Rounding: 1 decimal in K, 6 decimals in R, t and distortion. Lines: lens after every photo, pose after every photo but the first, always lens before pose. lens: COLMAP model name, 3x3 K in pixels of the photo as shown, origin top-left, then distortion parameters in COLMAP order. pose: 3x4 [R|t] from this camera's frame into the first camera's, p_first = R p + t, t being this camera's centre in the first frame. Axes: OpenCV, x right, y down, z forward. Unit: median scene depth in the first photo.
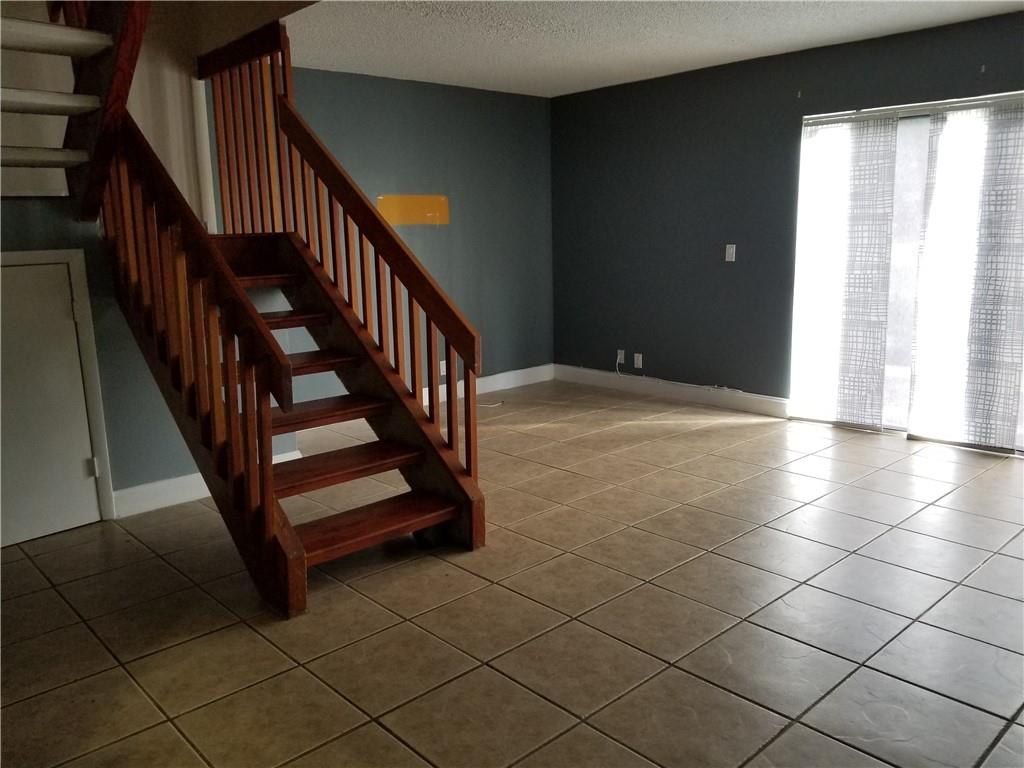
lens RADIAL K [[817.2, 0, 512.0], [0, 817.2, 384.0], [0, 0, 1]] dist [0.081718, -0.113083]
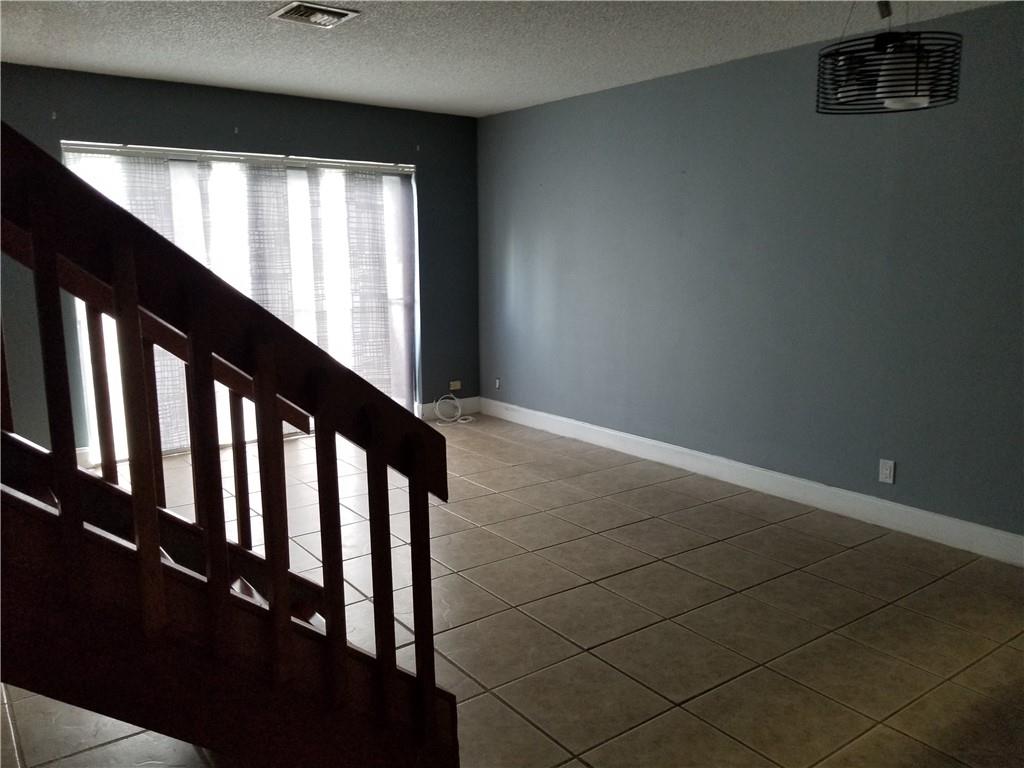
lens RADIAL K [[776.0, 0, 511.1], [0, 776.0, 419.4], [0, 0, 1]] dist [-0.031063, -0.006453]
pose [[0.117232, -0.186864, 0.975366, -0.519711], [0.183876, 0.969241, 0.163590, -0.074752], [-0.975934, 0.160168, 0.147986, 0.473247]]
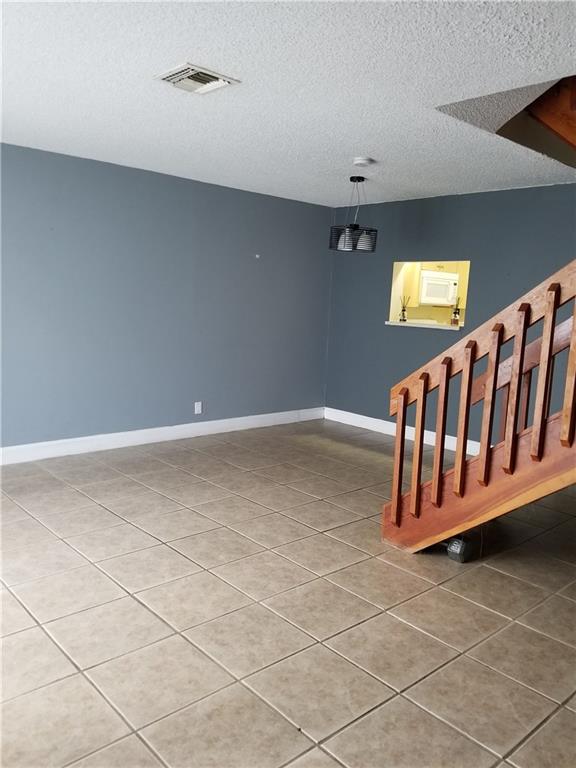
lens RADIAL K [[612.9, 0, 288.0], [0, 612.9, 384.0], [0, 0, 1]] dist [0.081718, -0.113083]
pose [[-0.999589, -0.023205, 0.016824, 0.080232], [-0.016361, 0.943907, 0.329806, -0.276615], [-0.023533, 0.329395, -0.943899, 1.359635]]
